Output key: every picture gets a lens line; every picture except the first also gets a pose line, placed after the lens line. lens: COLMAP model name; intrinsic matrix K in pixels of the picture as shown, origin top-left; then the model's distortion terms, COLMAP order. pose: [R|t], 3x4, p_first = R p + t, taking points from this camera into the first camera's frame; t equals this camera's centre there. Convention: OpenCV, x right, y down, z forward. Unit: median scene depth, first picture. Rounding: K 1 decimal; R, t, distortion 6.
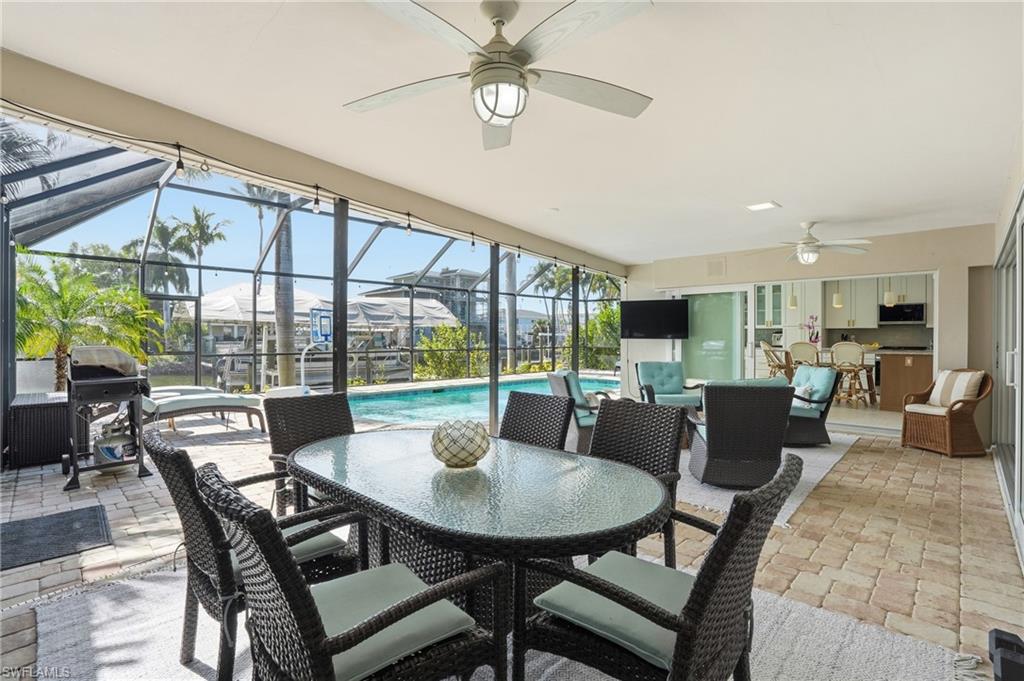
lens RADIAL K [[470.4, 0, 512.9], [0, 470.4, 338.7], [0, 0, 1]] dist [-0.027446, 0.000840]
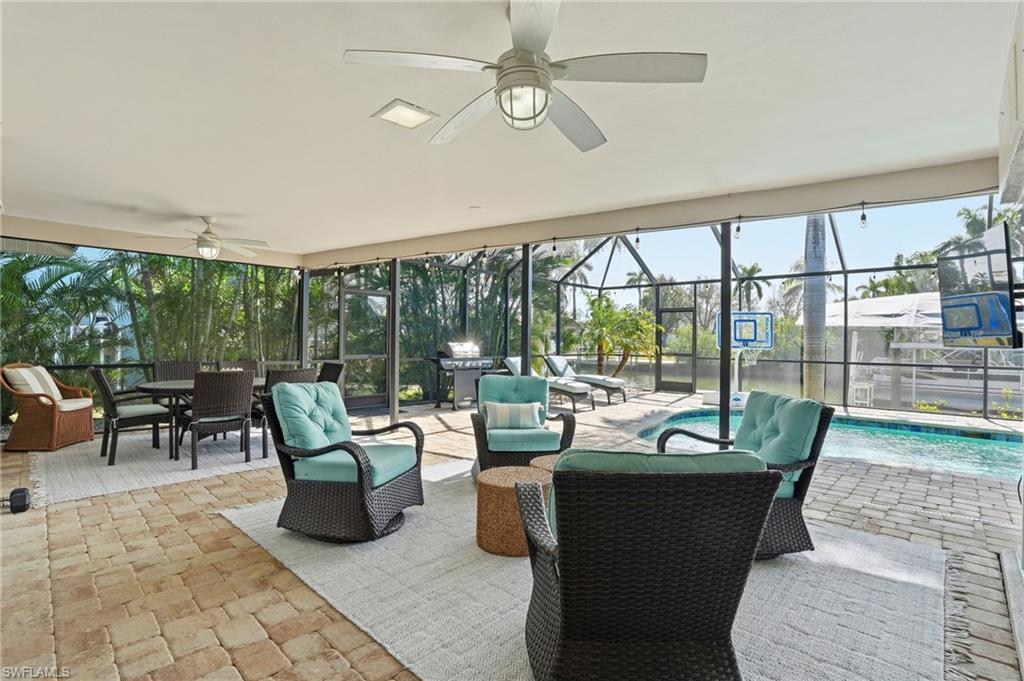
lens RADIAL K [[470.4, 0, 512.9], [0, 470.4, 338.7], [0, 0, 1]] dist [-0.027446, 0.000840]
pose [[0.015951, -0.002155, -0.999870, 1.369762], [-0.016628, 0.999859, -0.002420, -0.000050], [0.999734, 0.016665, 0.015913, 1.367717]]
